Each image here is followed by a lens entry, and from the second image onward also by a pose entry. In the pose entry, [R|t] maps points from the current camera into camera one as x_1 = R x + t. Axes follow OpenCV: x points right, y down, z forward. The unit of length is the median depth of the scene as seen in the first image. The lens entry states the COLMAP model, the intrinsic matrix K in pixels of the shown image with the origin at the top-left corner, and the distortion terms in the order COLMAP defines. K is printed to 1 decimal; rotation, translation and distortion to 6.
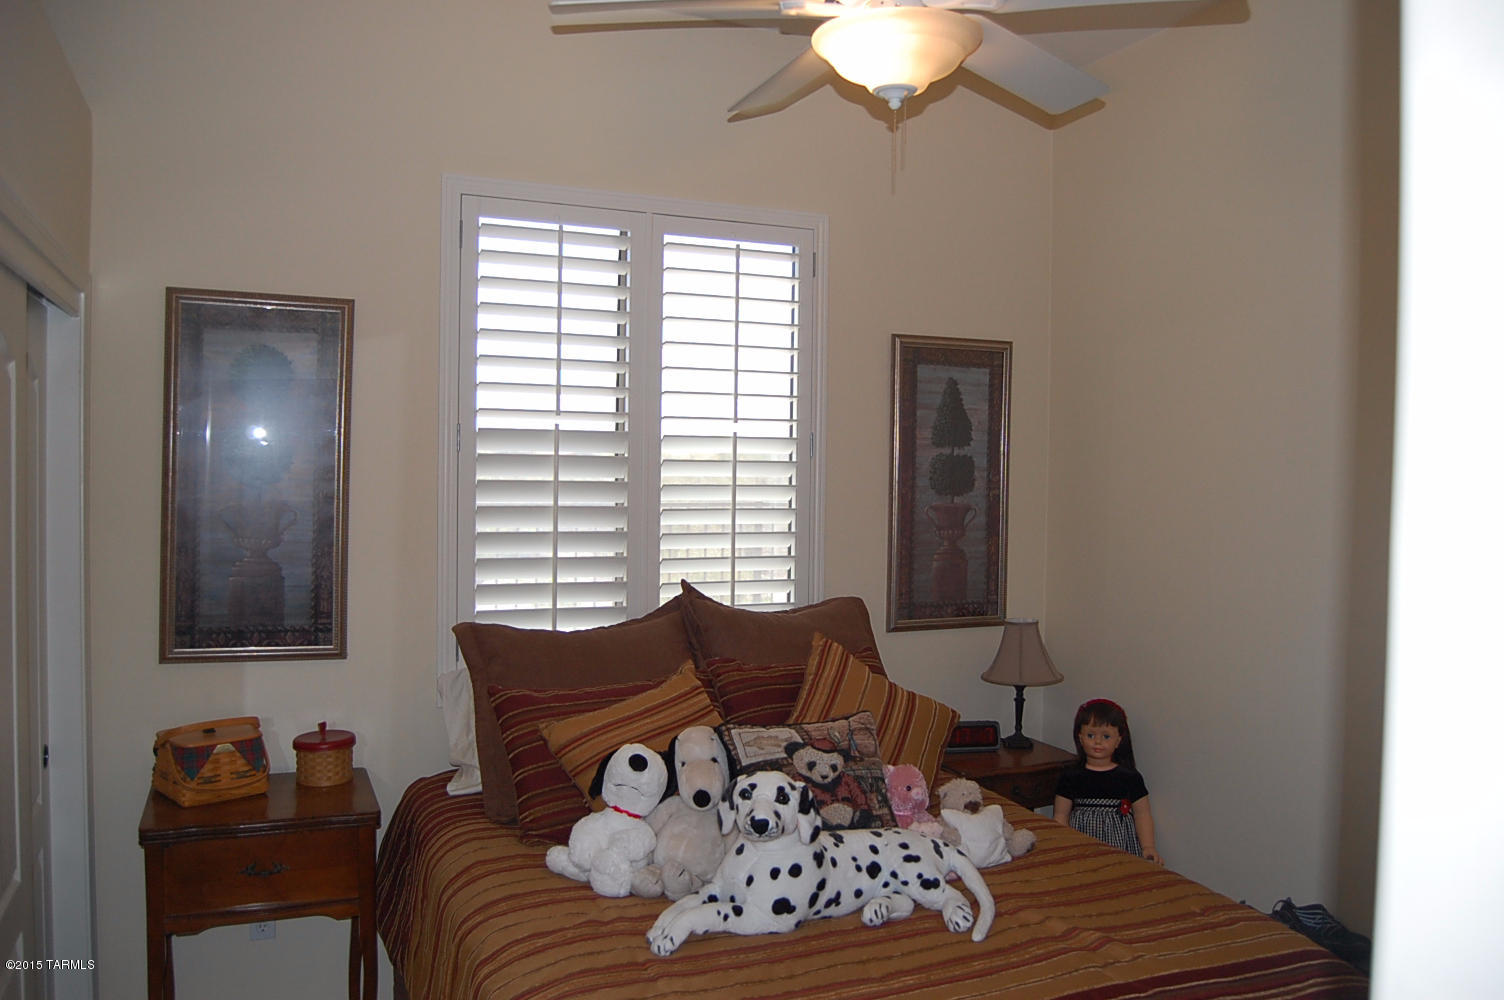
lens RADIAL K [[1212.7, 0, 752.0], [0, 1212.7, 500.0], [0, 0, 1]] dist [-0.117436, -0.001035]
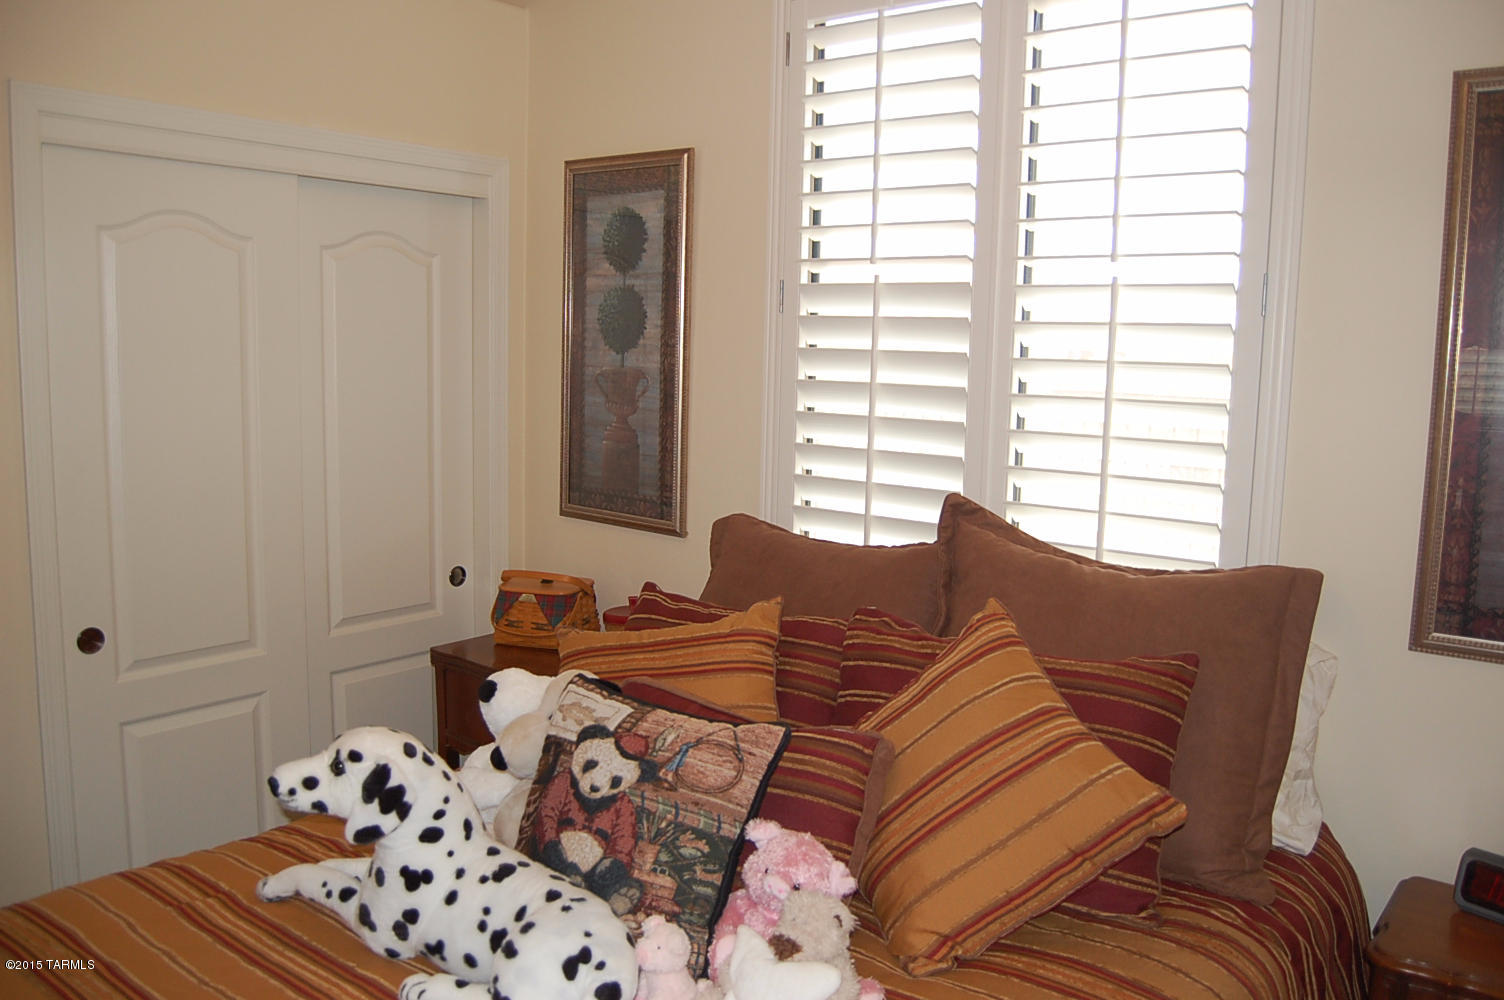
lens RADIAL K [[1179.1, 0, 752.0], [0, 1179.1, 500.0], [0, 0, 1]] dist [-0.086029, 0.002447]
pose [[0.454926, 0.110801, -0.883609, 0.561421], [-0.040896, 0.993782, 0.103561, 0.005561], [0.889590, -0.010976, 0.456629, 0.692697]]
